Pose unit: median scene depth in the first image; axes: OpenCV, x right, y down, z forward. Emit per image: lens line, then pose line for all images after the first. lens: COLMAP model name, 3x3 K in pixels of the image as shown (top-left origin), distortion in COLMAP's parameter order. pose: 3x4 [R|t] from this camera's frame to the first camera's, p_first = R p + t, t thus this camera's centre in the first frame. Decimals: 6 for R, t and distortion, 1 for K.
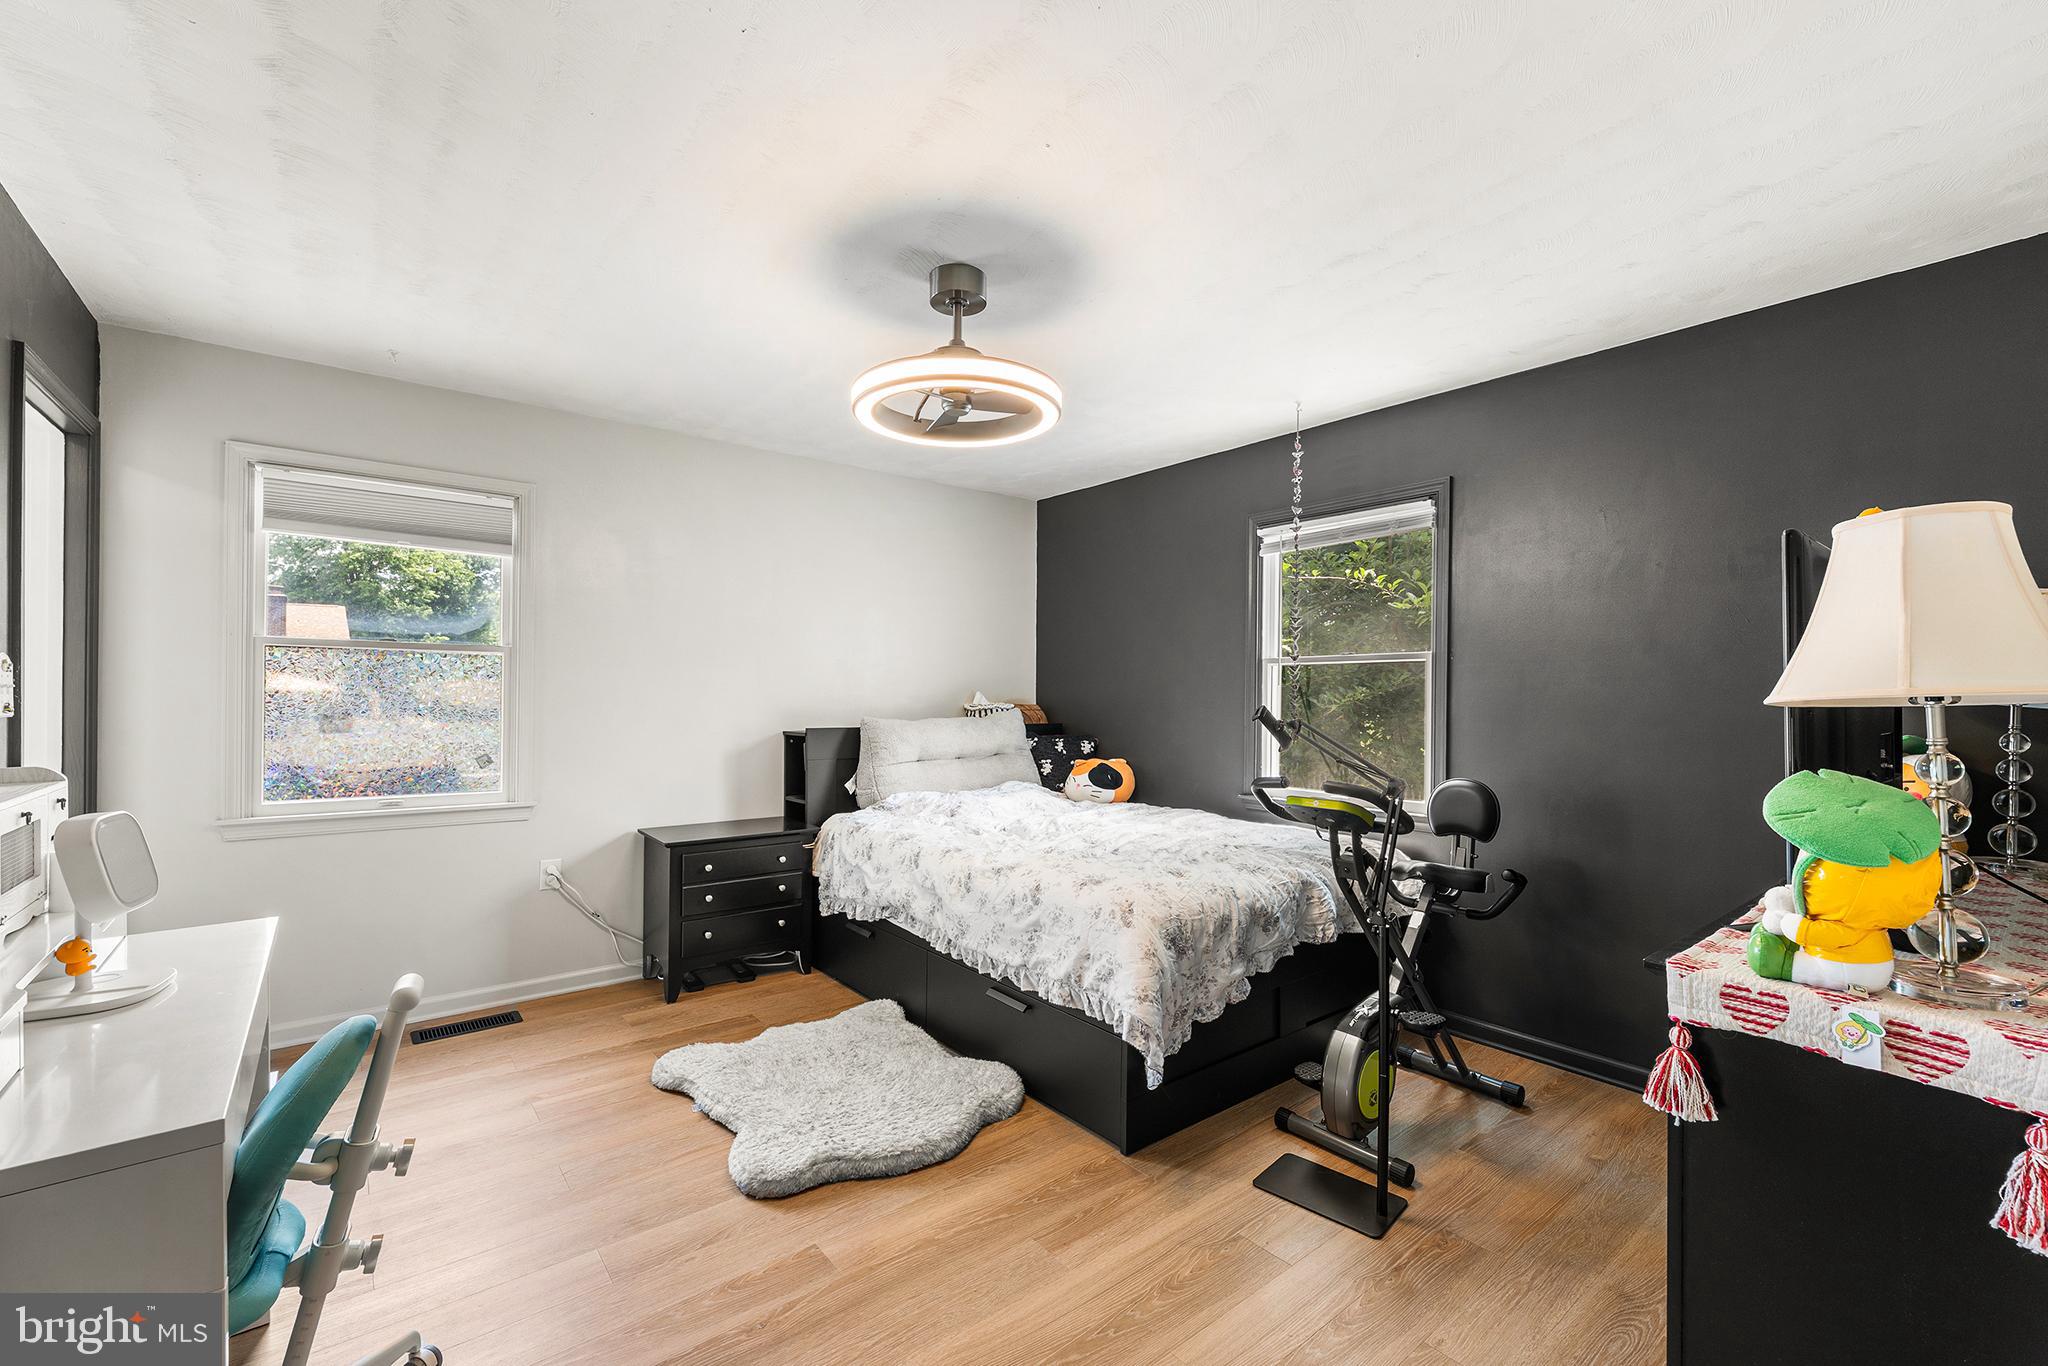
lens RADIAL K [[850.9, 0, 1032.9], [0, 850.9, 695.8], [0, 0, 1]] dist [0.000020, -0.000042]
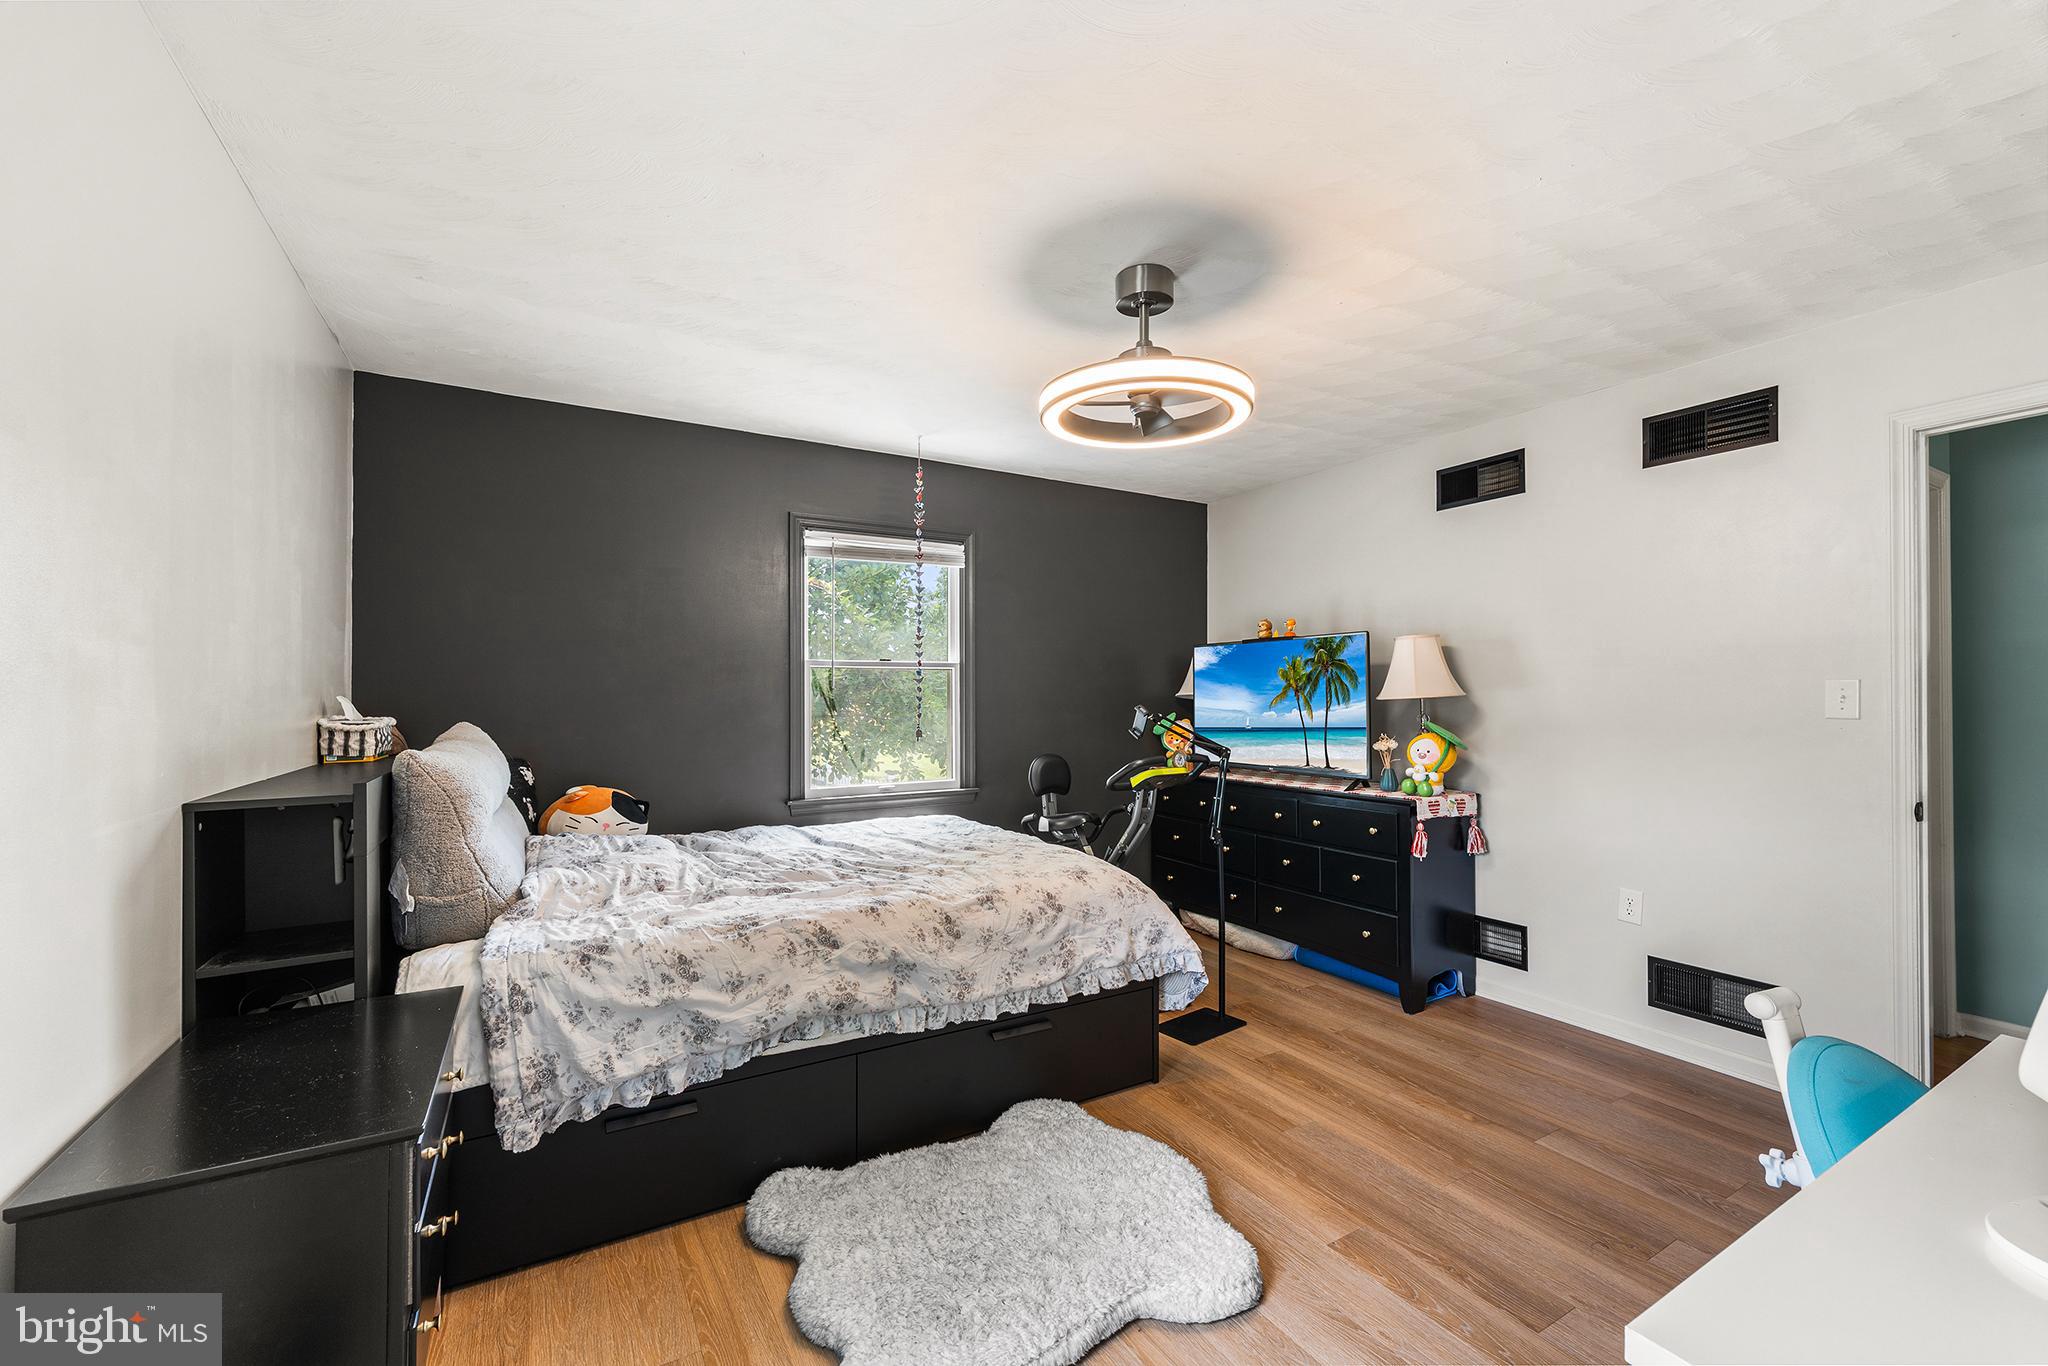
lens RADIAL K [[828.3, 0, 1029.3], [0, 828.3, 685.1], [0, 0, 1]] dist [0.000304, -0.000108]
pose [[0.150778, 0.000609, 0.988568, -0.949526], [0.002726, 0.999996, -0.001032, -0.016193], [-0.988564, 0.002851, 0.150775, 0.887906]]
